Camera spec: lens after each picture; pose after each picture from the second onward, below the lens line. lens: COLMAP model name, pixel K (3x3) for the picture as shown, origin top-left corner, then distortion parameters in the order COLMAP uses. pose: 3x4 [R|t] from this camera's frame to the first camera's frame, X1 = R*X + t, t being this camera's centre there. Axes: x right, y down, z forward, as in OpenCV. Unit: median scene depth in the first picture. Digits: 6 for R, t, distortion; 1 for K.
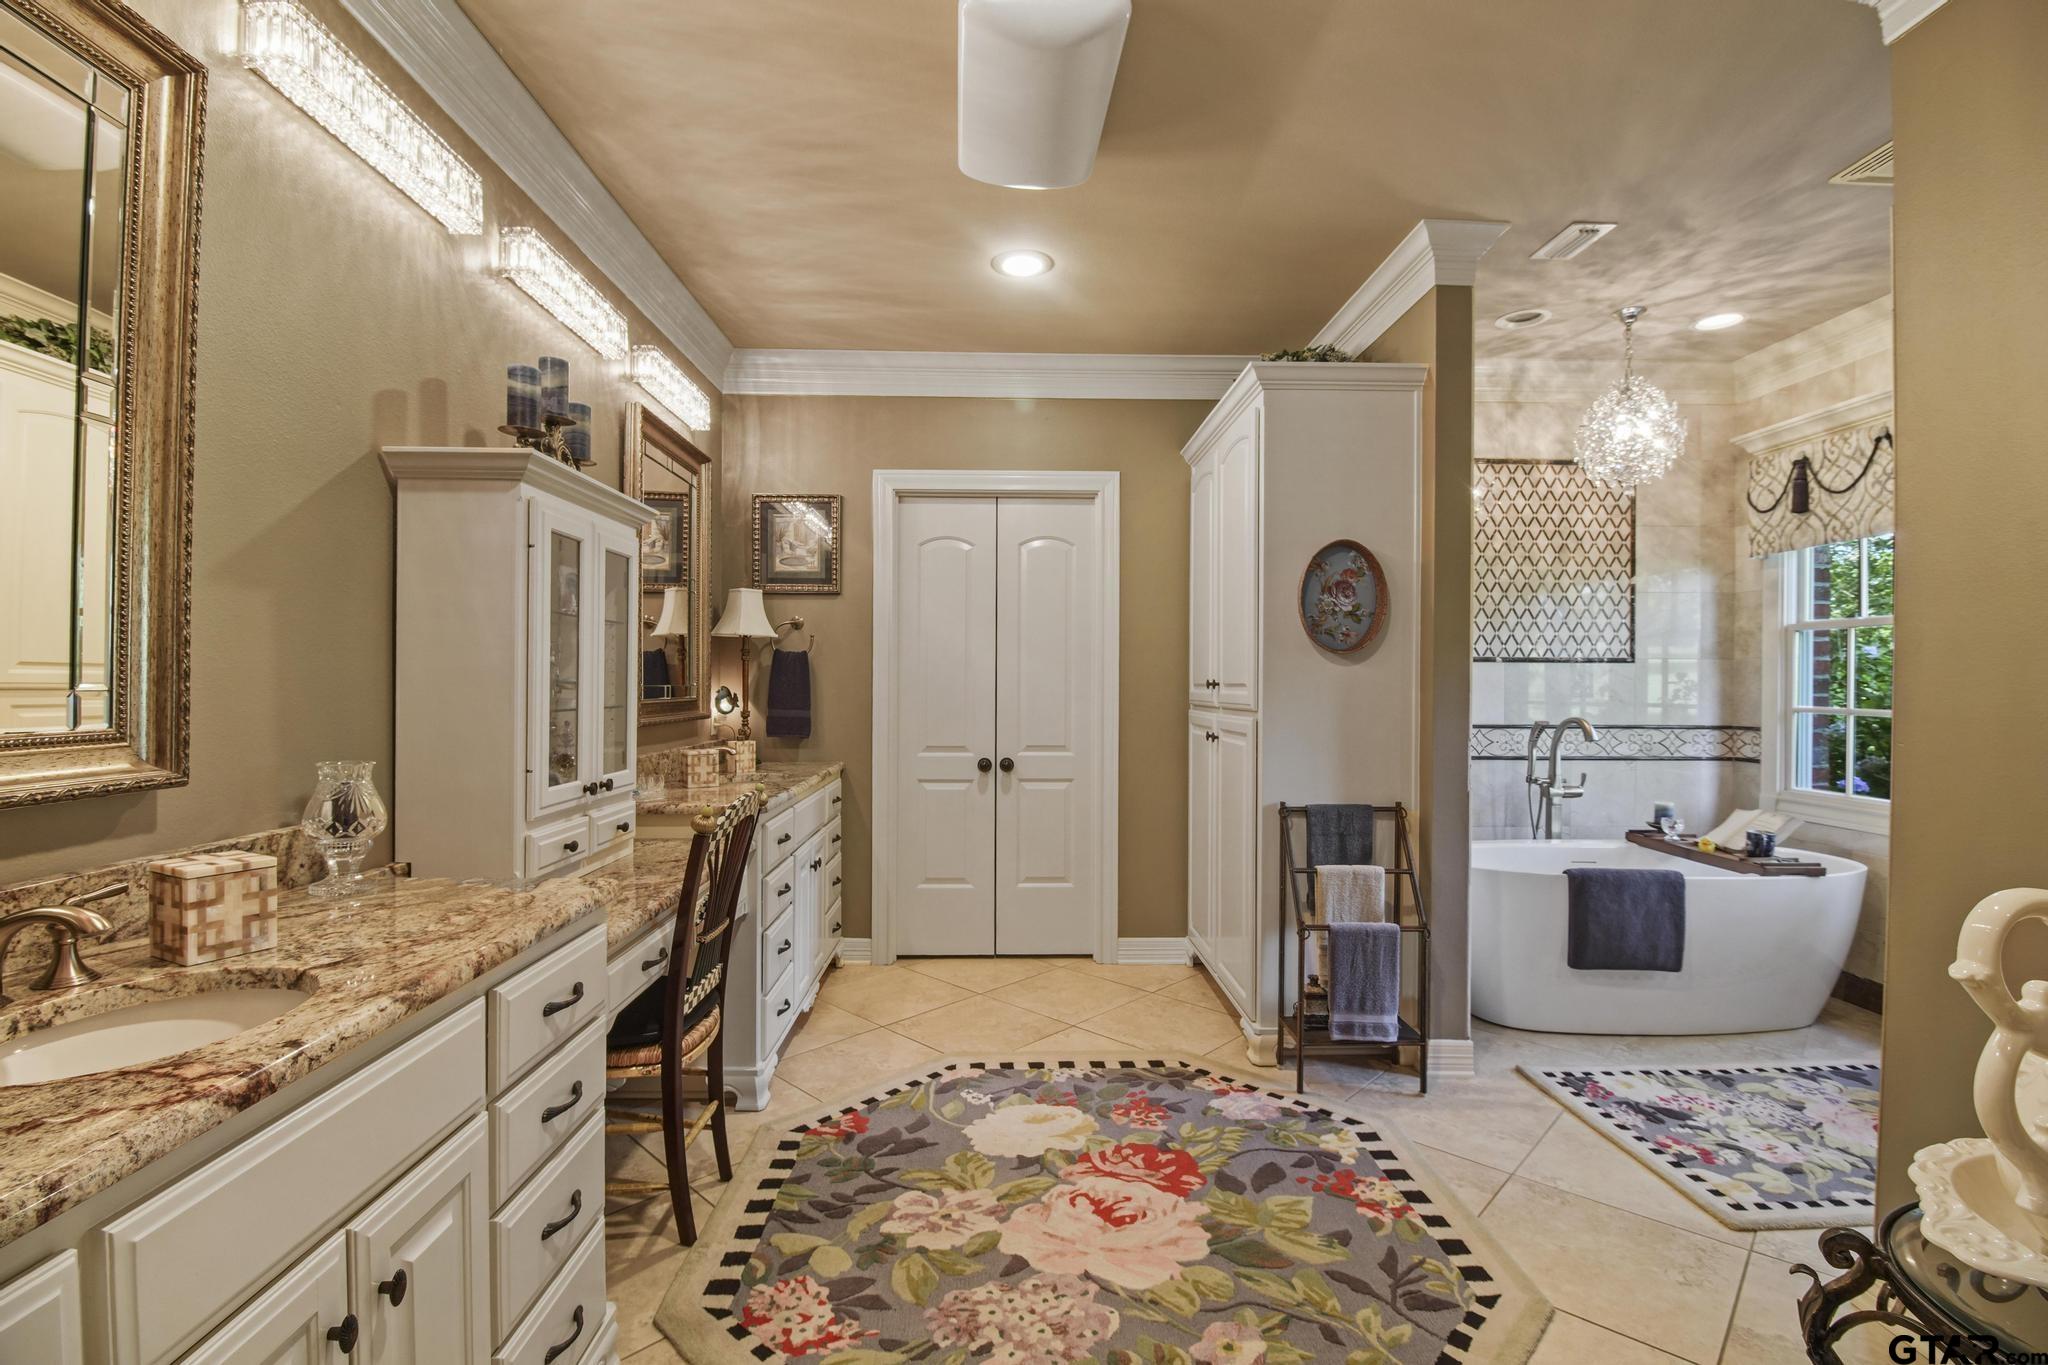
lens RADIAL K [[920.2, 0, 1020.4], [0, 920.2, 678.6], [0, 0, 1]] dist [-0.014921, -0.001294]
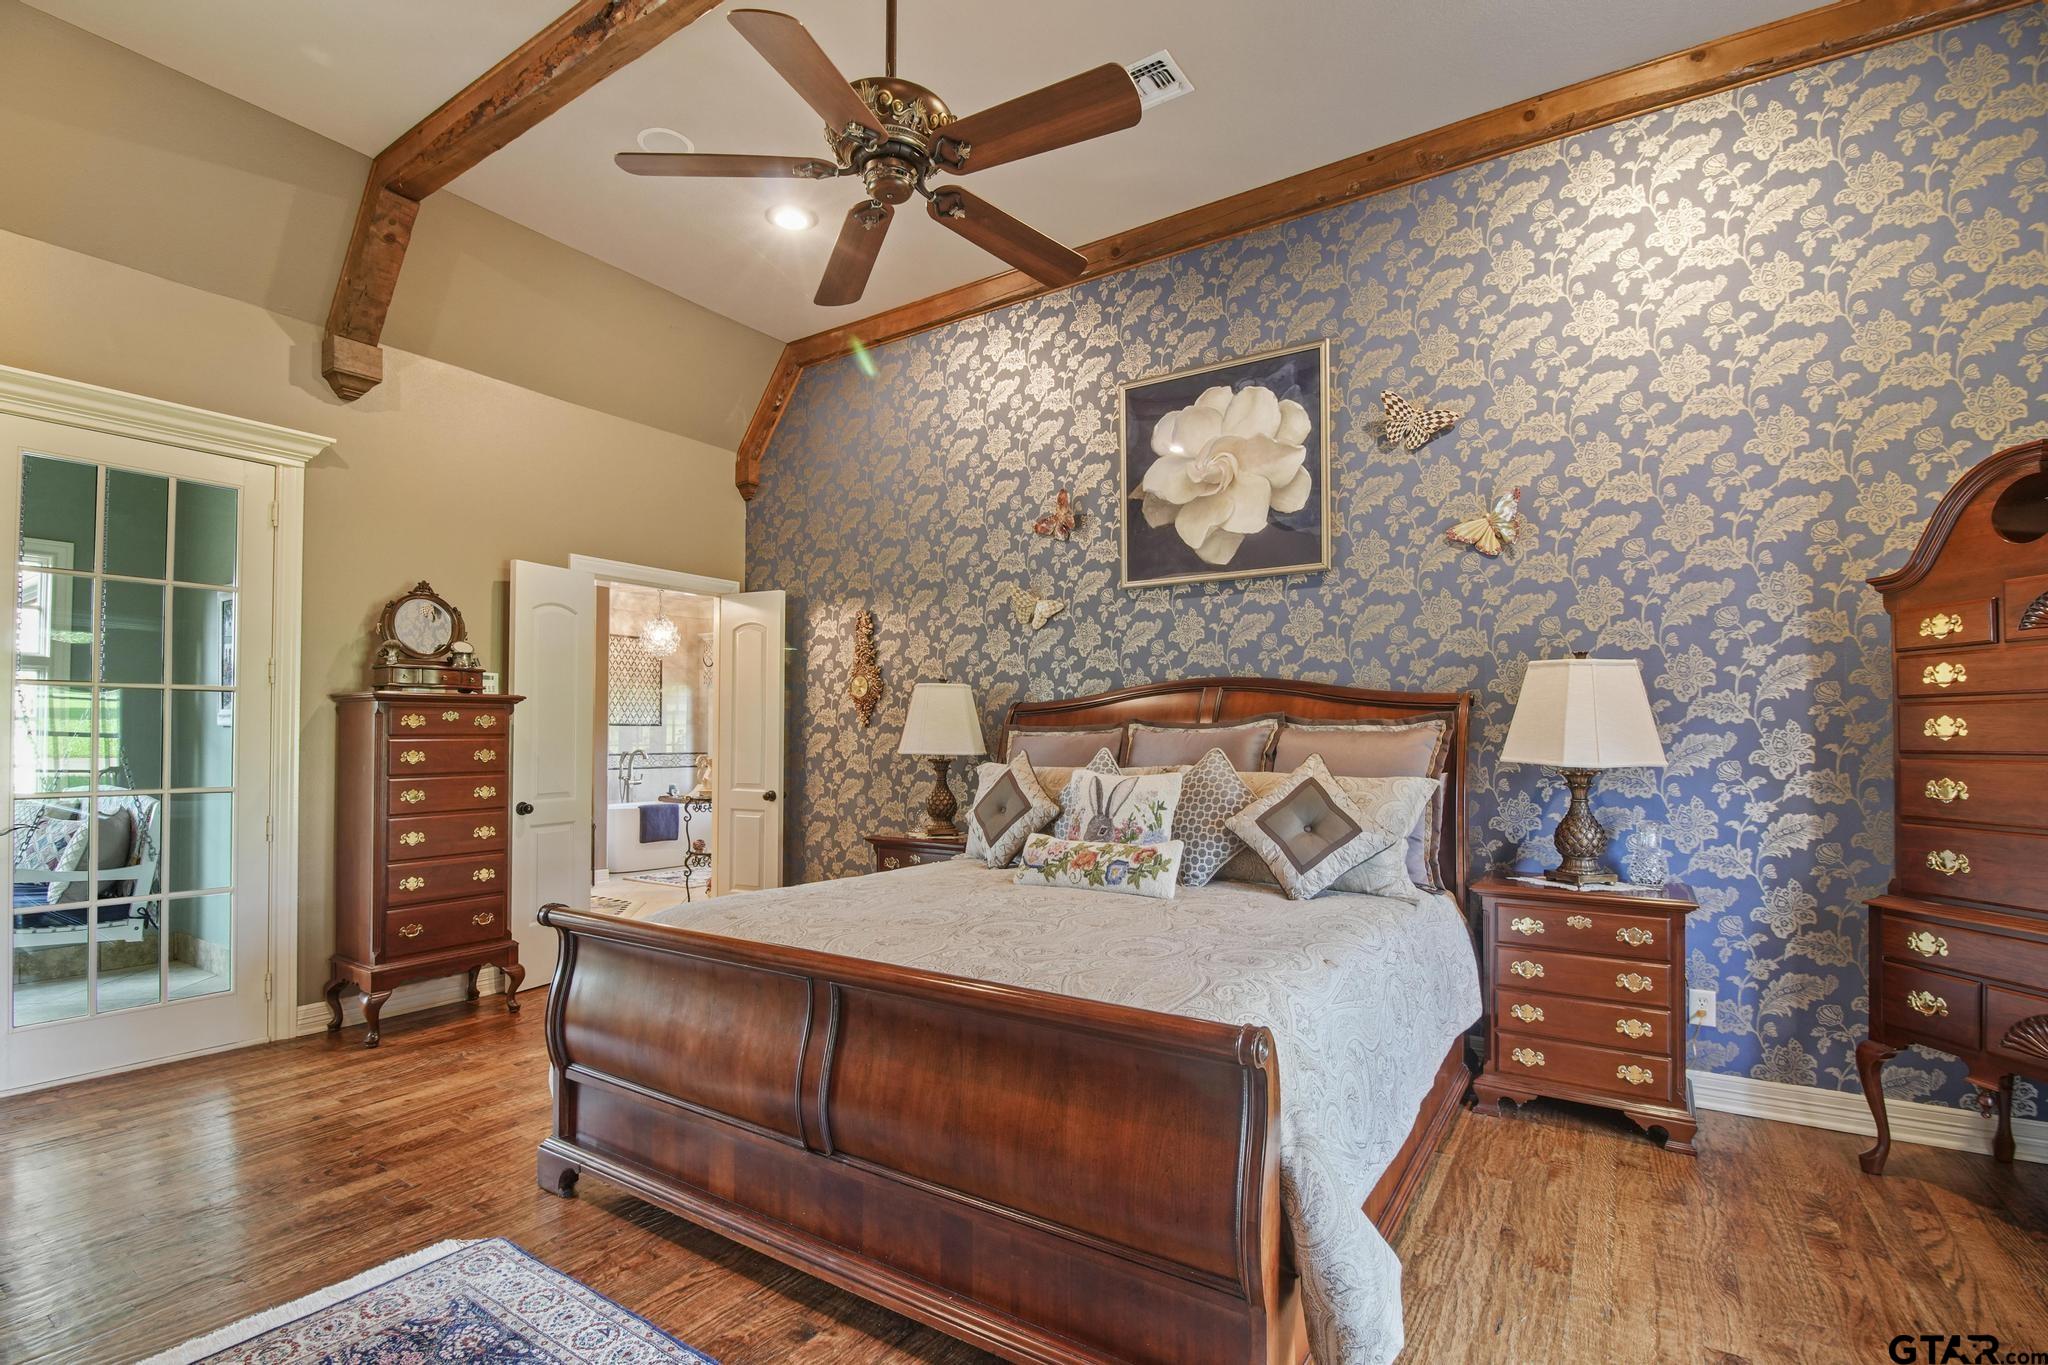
lens RADIAL K [[920.2, 0, 1030.2], [0, 920.2, 724.8], [0, 0, 1]] dist [-0.014921, -0.001294]
pose [[0.556659, 0.002962, 0.830736, -0.783392], [-0.000217, 0.999994, -0.003419, -0.013329], [-0.830741, 0.001723, 0.556656, -1.133899]]
